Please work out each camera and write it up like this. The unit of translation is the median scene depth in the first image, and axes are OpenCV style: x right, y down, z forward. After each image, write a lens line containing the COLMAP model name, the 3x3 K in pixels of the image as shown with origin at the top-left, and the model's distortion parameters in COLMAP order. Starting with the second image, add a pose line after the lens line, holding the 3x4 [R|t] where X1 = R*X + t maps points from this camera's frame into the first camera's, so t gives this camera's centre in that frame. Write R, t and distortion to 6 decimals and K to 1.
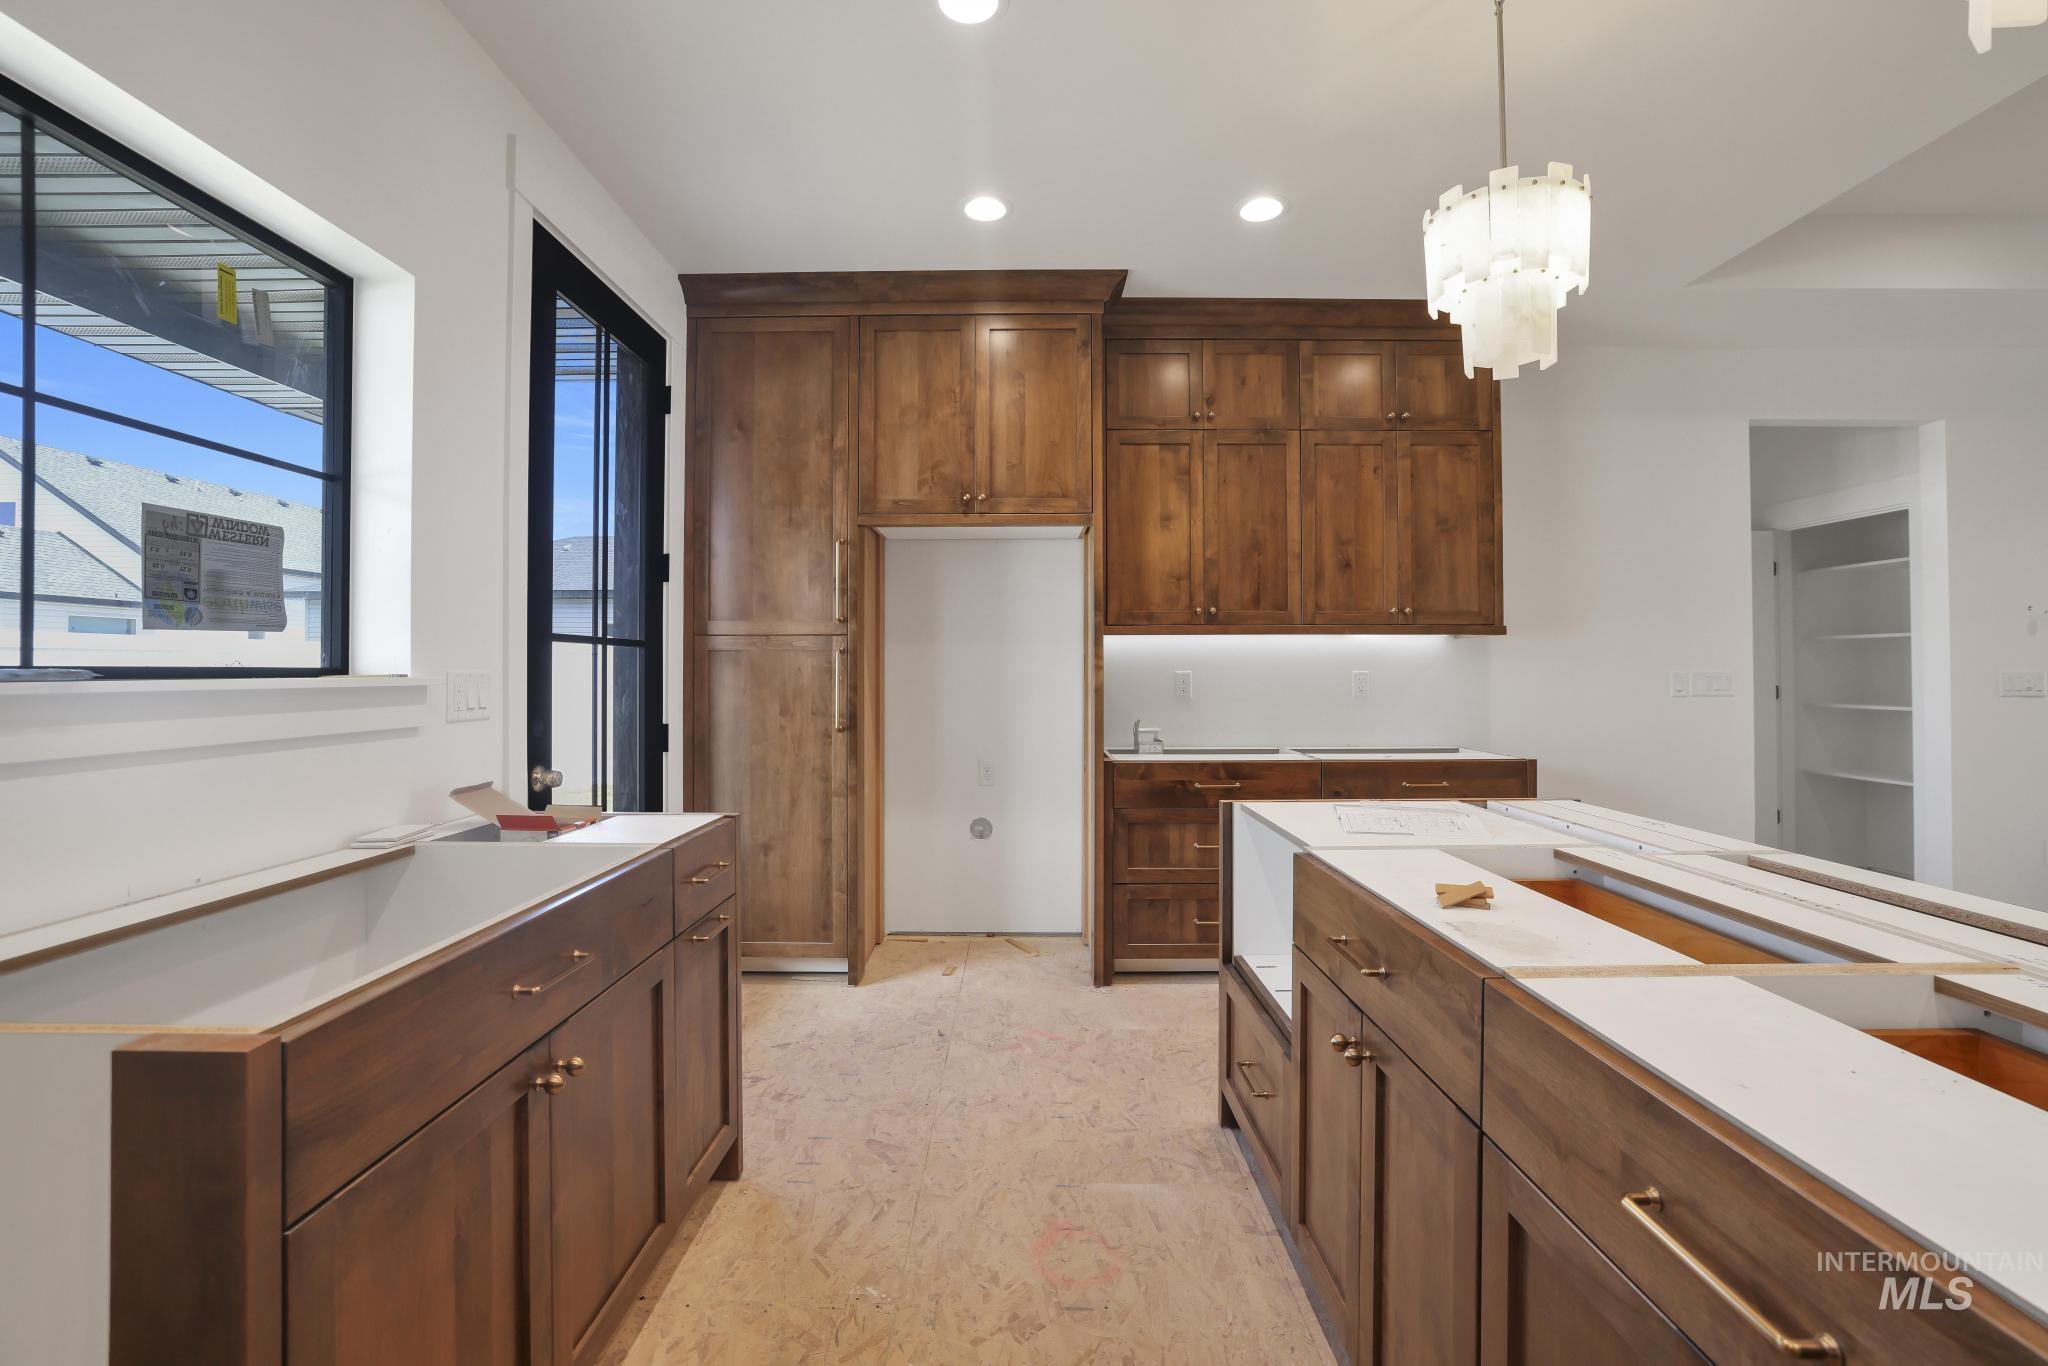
lens RADIAL K [[885.4, 0, 1018.9], [0, 885.4, 664.3], [0, 0, 1]] dist [-0.047552, 0.017813]
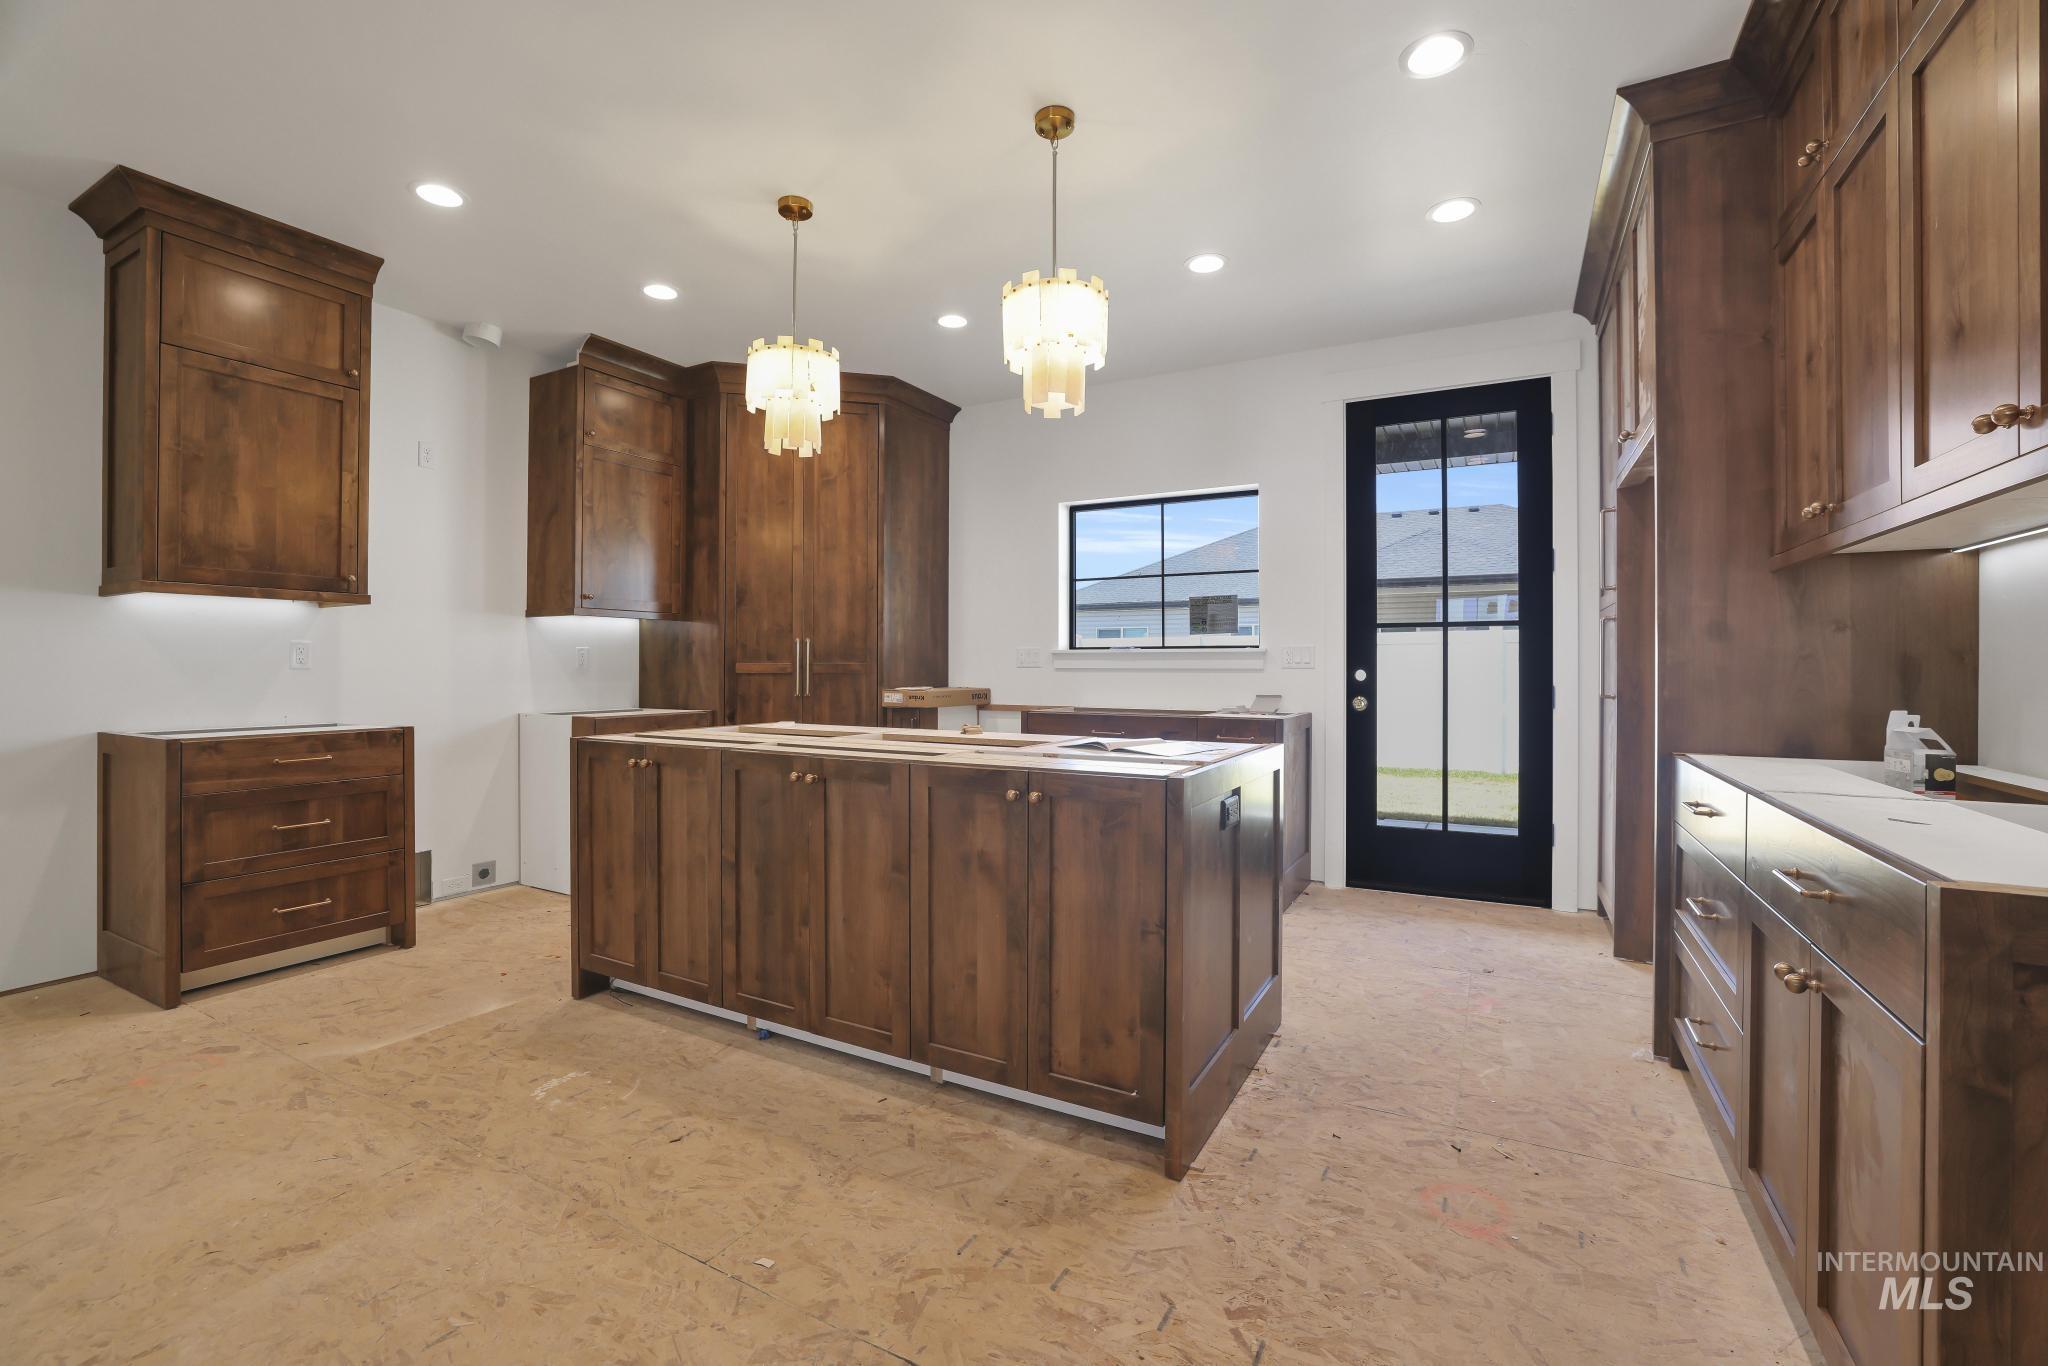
lens RADIAL K [[873.7, 0, 1027.7], [0, 873.7, 669.0], [0, 0, 1]] dist [-0.044031, 0.015737]
pose [[-0.473976, 0.002905, -0.880533, 1.417759], [0.006070, 0.999982, 0.000032, 0.054965], [0.880517, -0.005329, -0.473985, 1.278605]]
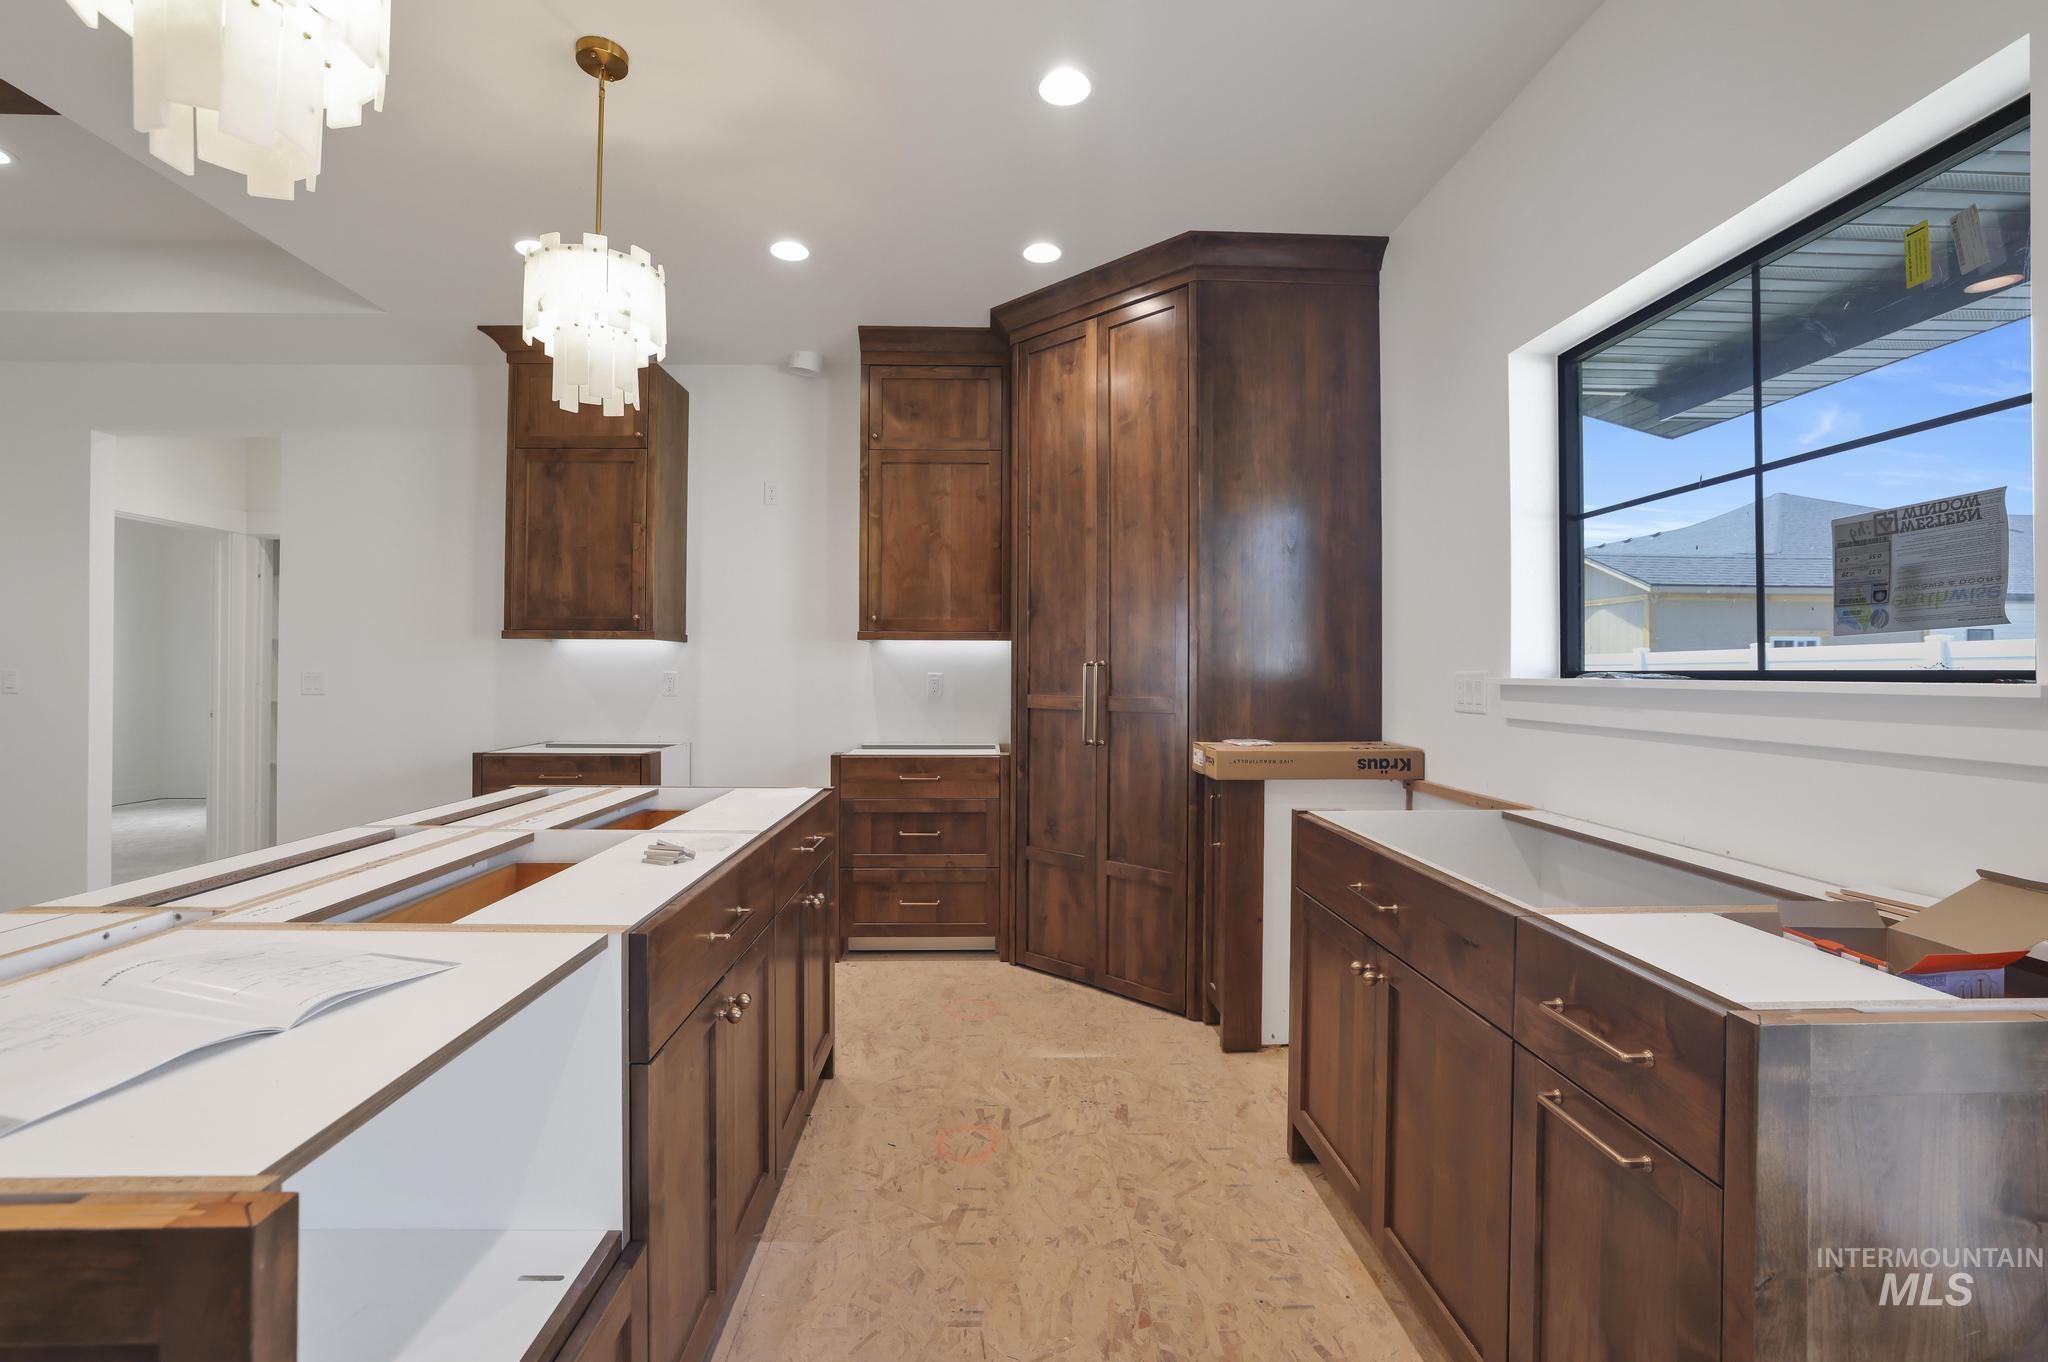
lens RADIAL K [[885.4, 0, 1018.9], [0, 885.4, 662.3], [0, 0, 1]] dist [-0.047552, 0.017813]
pose [[-0.999248, -0.001441, -0.038747, 0.034781], [-0.000783, 0.999855, -0.016998, 0.007411], [0.038766, -0.016955, -0.999104, 1.272460]]
